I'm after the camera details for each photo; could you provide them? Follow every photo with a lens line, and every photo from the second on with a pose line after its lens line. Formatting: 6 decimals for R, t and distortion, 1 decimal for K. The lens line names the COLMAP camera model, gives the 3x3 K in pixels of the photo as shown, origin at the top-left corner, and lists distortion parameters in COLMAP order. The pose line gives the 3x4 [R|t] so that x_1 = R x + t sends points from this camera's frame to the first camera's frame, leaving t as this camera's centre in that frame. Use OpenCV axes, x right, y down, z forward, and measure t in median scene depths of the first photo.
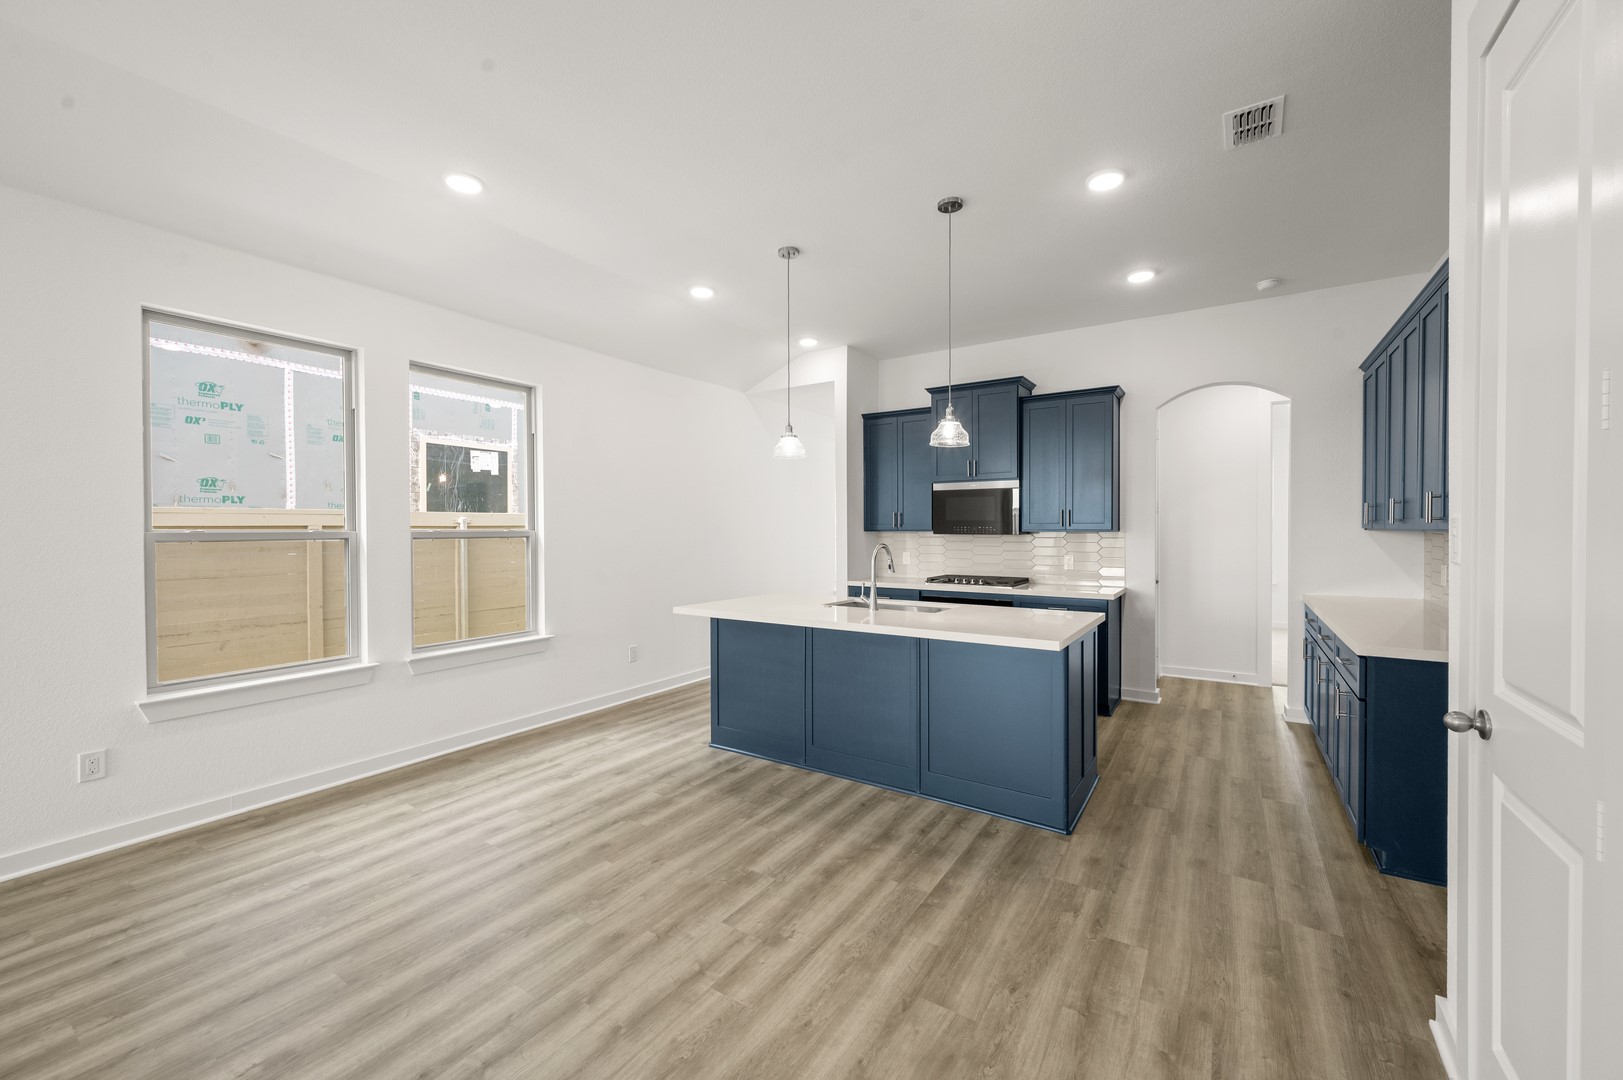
lens RADIAL K [[638.0, 0, 813.4], [0, 638.0, 536.5], [0, 0, 1]] dist [0.000212, 0.000380]
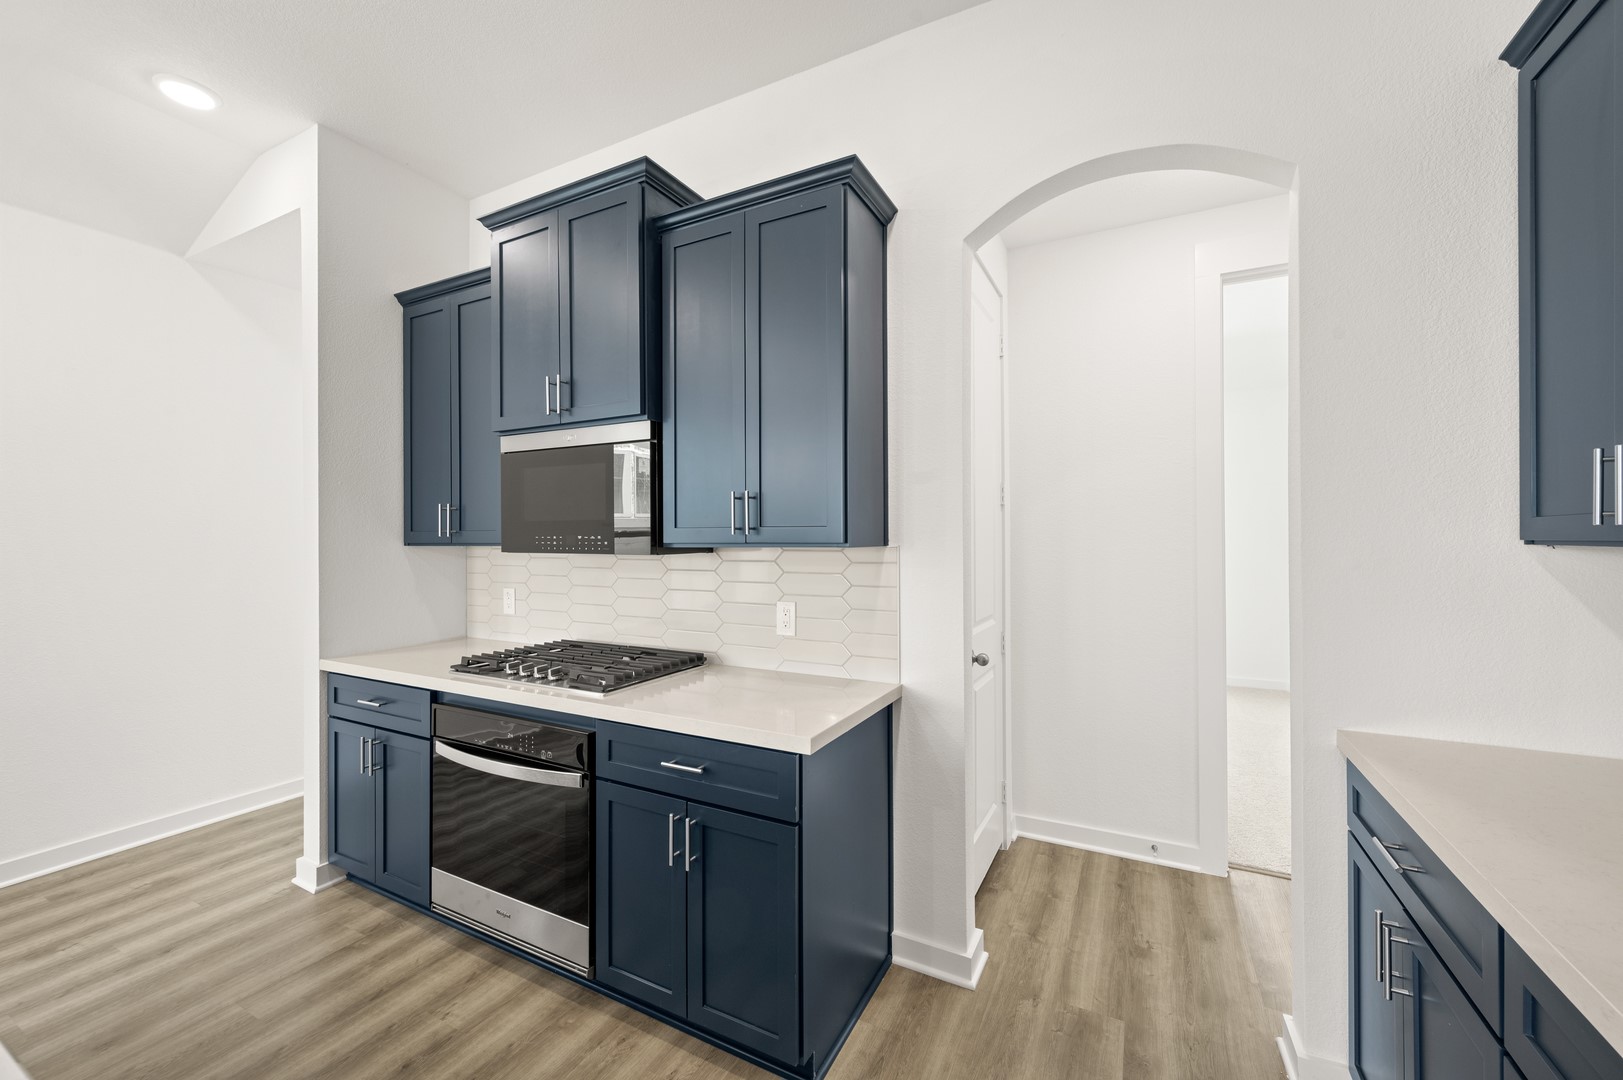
lens RADIAL K [[638.0, 0, 813.4], [0, 638.0, 536.5], [0, 0, 1]] dist [0.000212, 0.000380]
pose [[0.995306, 0.000188, 0.096777, 0.506447], [0.001283, 0.999885, -0.015132, -0.011231], [-0.096769, 0.015185, 0.995191, 0.768835]]
